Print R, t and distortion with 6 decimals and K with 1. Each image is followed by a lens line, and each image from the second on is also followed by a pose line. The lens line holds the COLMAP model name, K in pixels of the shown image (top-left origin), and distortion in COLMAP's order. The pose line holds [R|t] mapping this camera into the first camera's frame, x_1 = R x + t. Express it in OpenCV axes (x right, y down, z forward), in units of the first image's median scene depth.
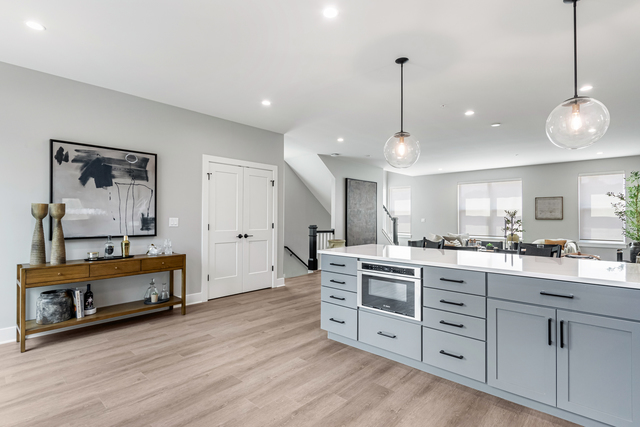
lens RADIAL K [[318.7, 0, 320.0], [0, 318.7, 213.5], [0, 0, 1]] dist [0.002930, 0.000446]
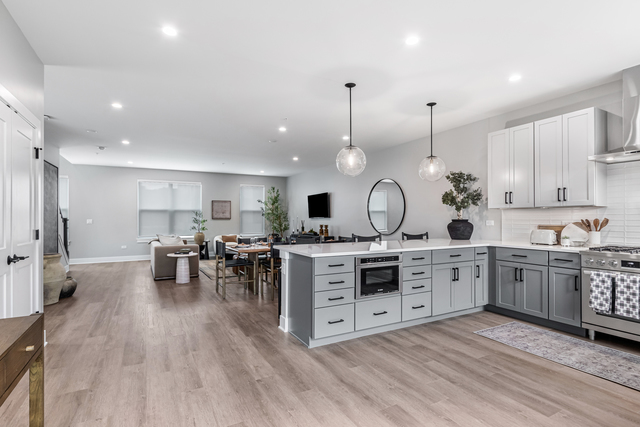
lens RADIAL K [[318.7, 0, 320.0], [0, 318.7, 213.5], [0, 0, 1]] dist [0.002930, 0.000446]
pose [[0.322886, 0.009431, 0.946391, -0.776185], [-0.009093, 0.999935, -0.006862, 0.005119], [-0.946394, -0.006390, 0.322951, 0.619933]]
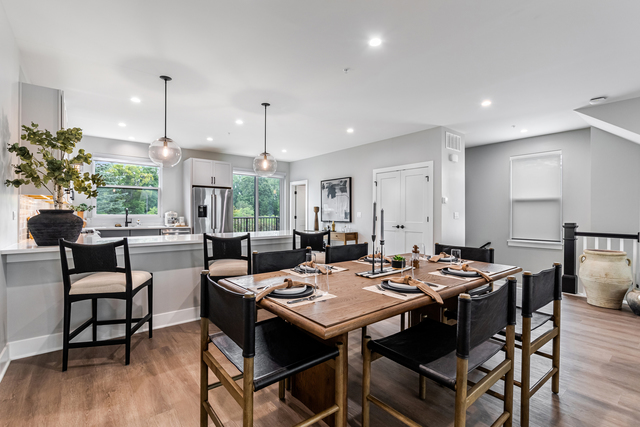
lens RADIAL K [[297.8, 0, 320.0], [0, 297.8, 213.5], [0, 0, 1]] dist [-0.000827, -0.000090]
pose [[-0.151961, -0.004391, -0.988377, 1.362238], [0.009736, 0.999935, -0.005939, 0.033830], [0.988339, -0.010525, -0.151908, 1.253316]]
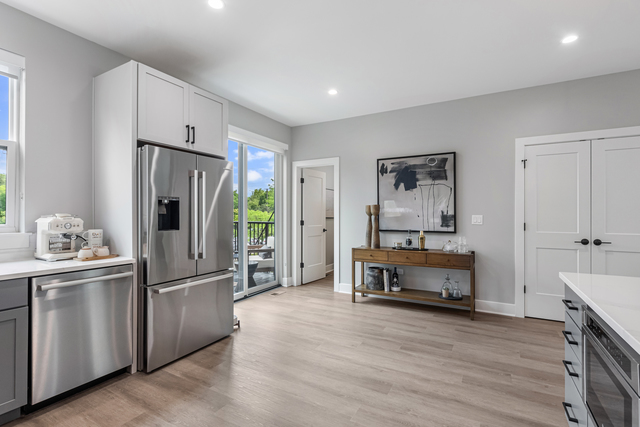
lens RADIAL K [[306.3, 0, 320.0], [0, 306.3, 213.5], [0, 0, 1]] dist [0.002129, 0.000200]
pose [[0.224048, -0.004872, -0.974566, 0.384584], [0.011544, 0.999931, -0.002344, 0.006485], [0.974510, -0.010725, 0.224089, 0.420086]]
